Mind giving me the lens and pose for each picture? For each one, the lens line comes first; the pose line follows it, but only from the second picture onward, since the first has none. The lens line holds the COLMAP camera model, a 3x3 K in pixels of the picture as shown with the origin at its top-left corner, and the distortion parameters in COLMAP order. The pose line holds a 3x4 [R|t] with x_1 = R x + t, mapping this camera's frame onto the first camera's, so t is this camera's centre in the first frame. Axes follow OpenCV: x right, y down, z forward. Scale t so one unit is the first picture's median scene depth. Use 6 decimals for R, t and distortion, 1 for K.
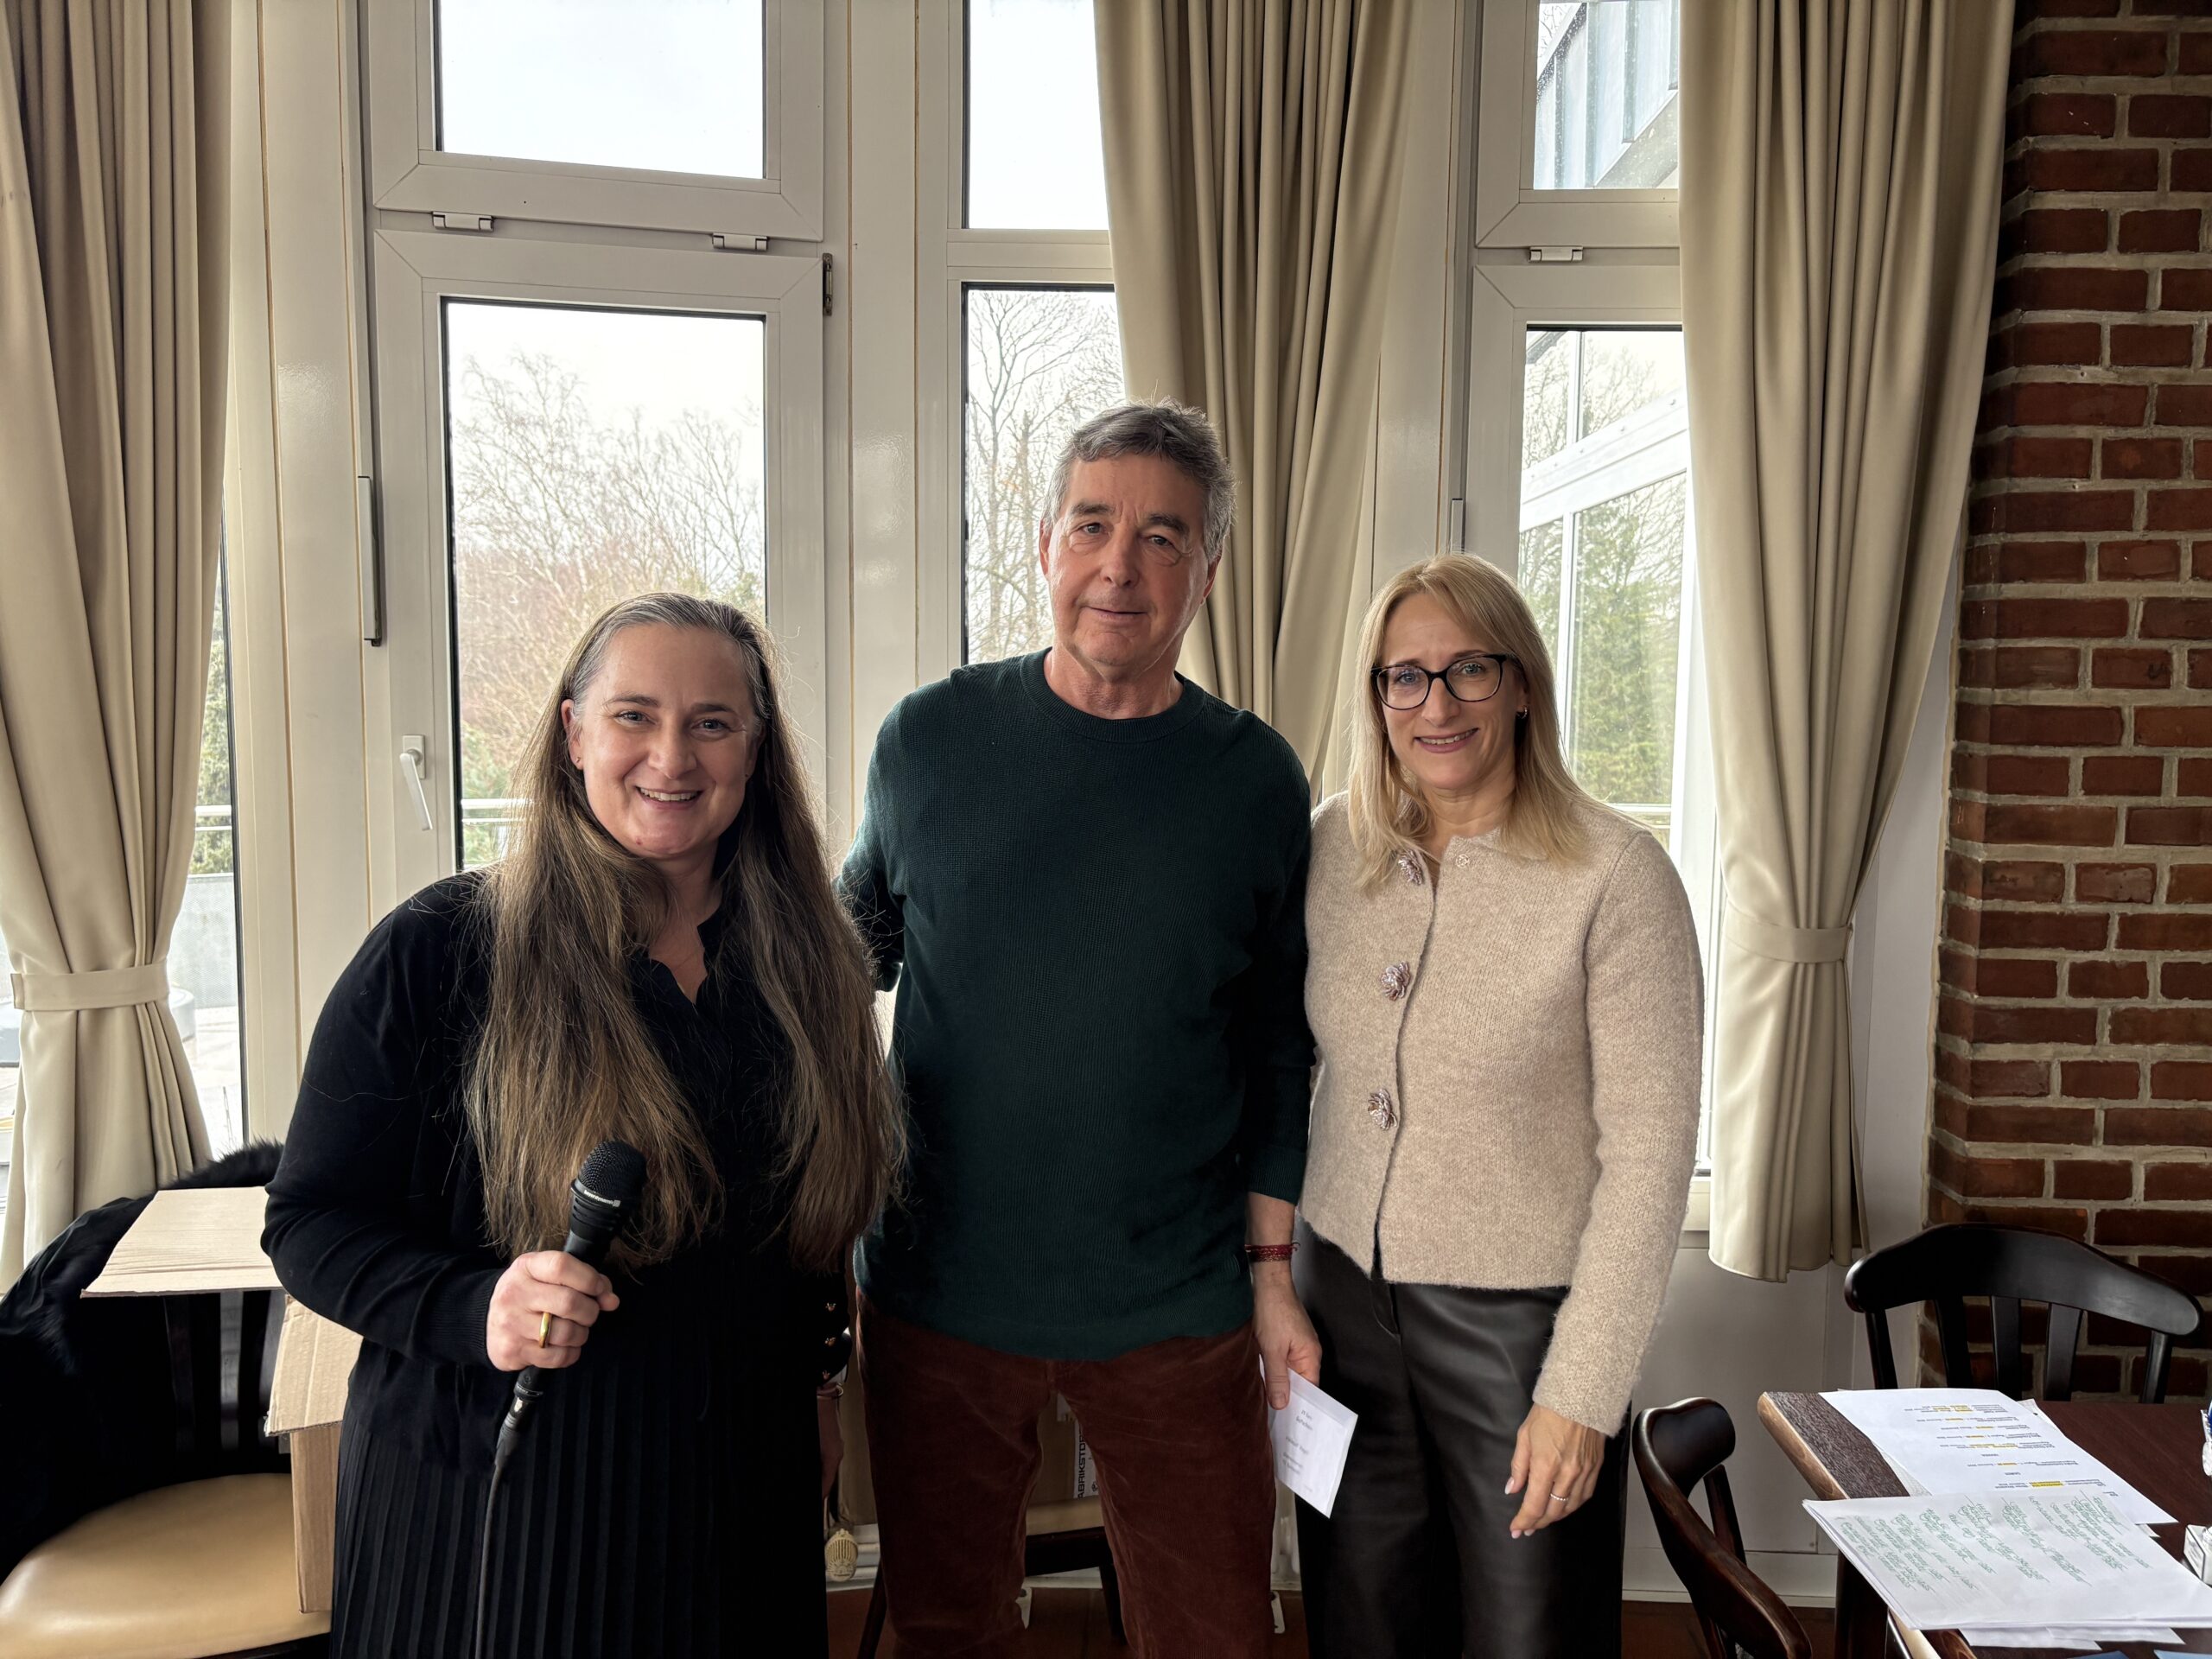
lens RADIAL K [[1683.2, 0, 1113.4], [0, 1683.2, 818.8], [0, 0, 1]] dist [0.035376, -0.038758]
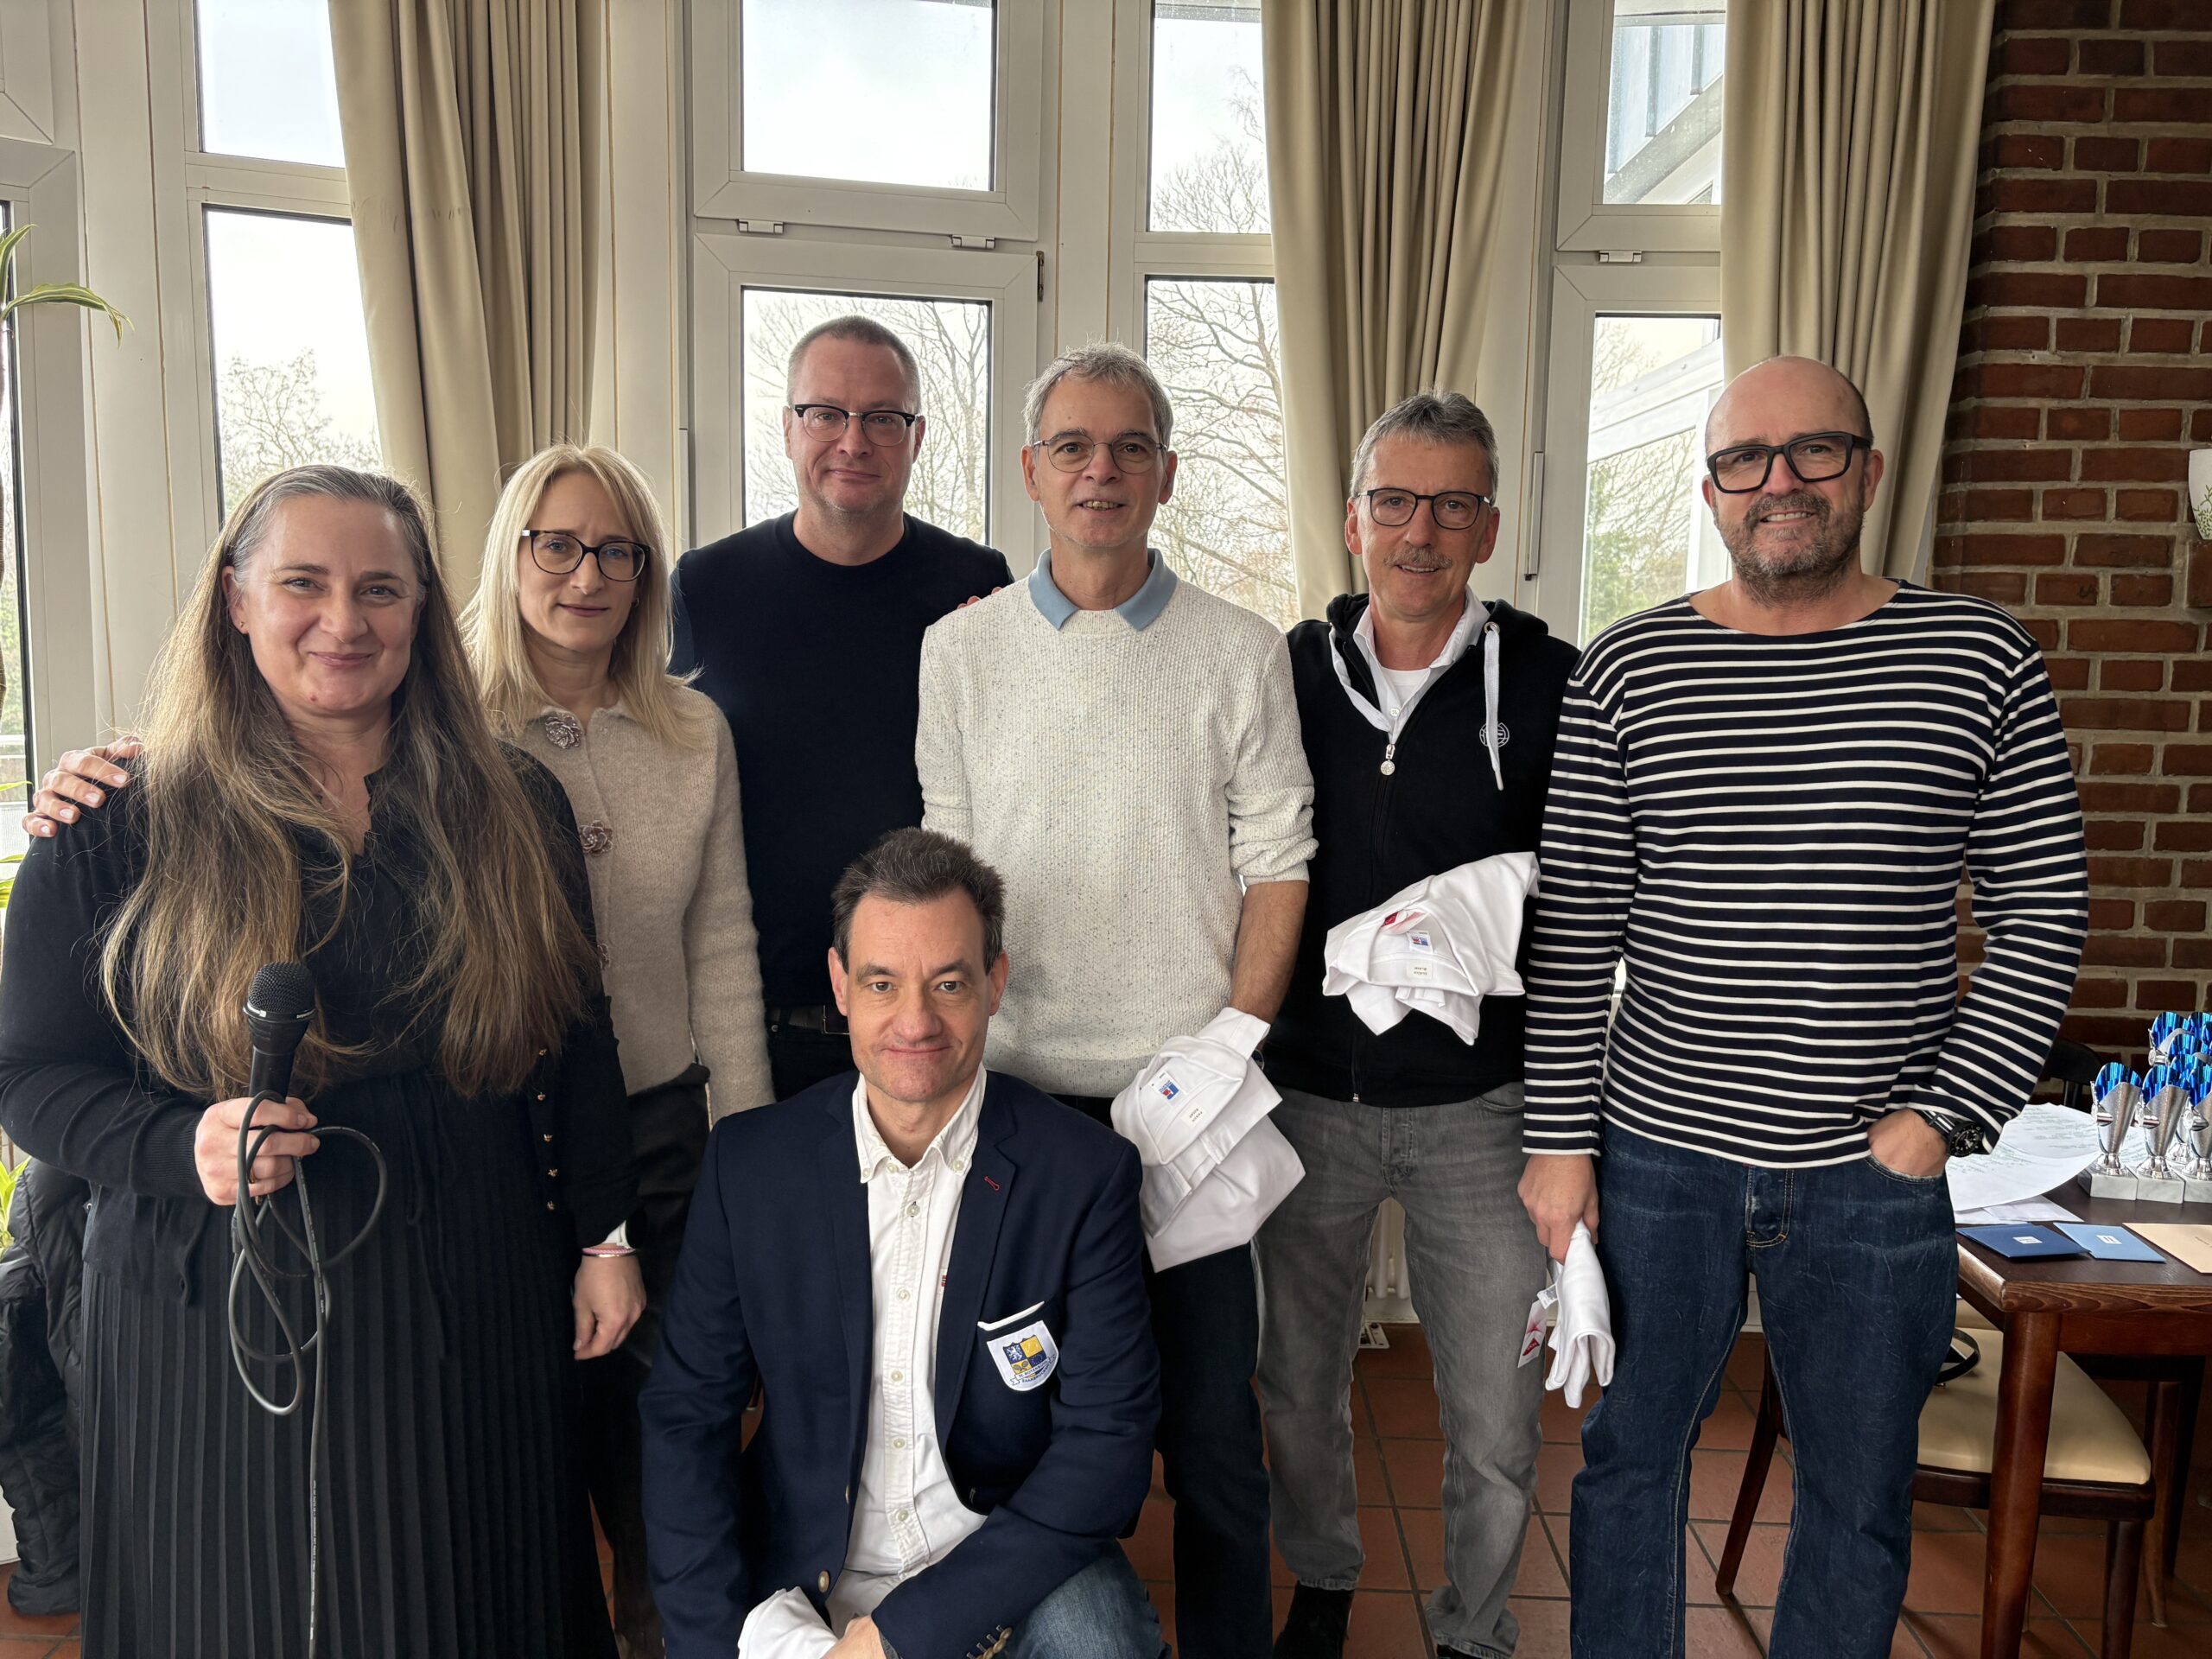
lens RADIAL K [[1683.2, 0, 1107.7], [0, 1683.2, 829.2], [0, 0, 1]] dist [0.035376, -0.038758]
pose [[0.999917, 0.004335, 0.012162, -0.137495], [-0.004737, 0.999435, 0.033265, 0.052905], [-0.012011, -0.033320, 0.999373, -0.275279]]
